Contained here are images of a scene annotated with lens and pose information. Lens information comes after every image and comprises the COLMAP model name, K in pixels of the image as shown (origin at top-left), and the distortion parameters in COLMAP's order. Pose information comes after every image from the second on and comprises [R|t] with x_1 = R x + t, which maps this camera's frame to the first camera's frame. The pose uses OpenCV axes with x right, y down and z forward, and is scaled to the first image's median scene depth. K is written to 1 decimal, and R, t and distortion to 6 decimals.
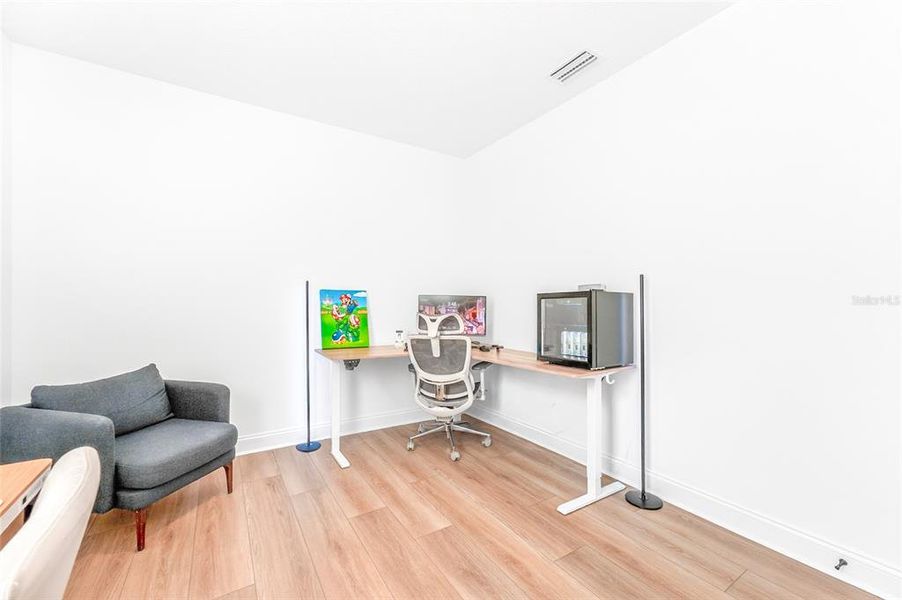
lens RADIAL K [[363.2, 0, 452.0], [0, 363.2, 304.9], [0, 0, 1]] dist [-0.010295, 0.000890]
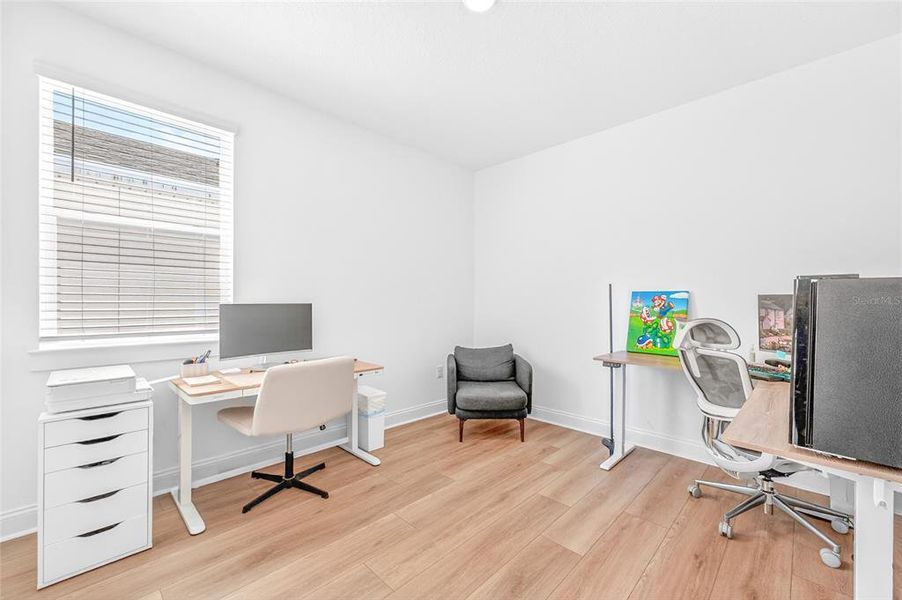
lens RADIAL K [[363.2, 0, 451.6], [0, 363.2, 300.8], [0, 0, 1]] dist [-0.010295, 0.000890]
pose [[0.217980, -0.011705, -0.975883, 0.497649], [-0.010256, 0.999845, -0.014283, 0.001853], [0.975899, 0.013122, 0.217826, 0.307024]]
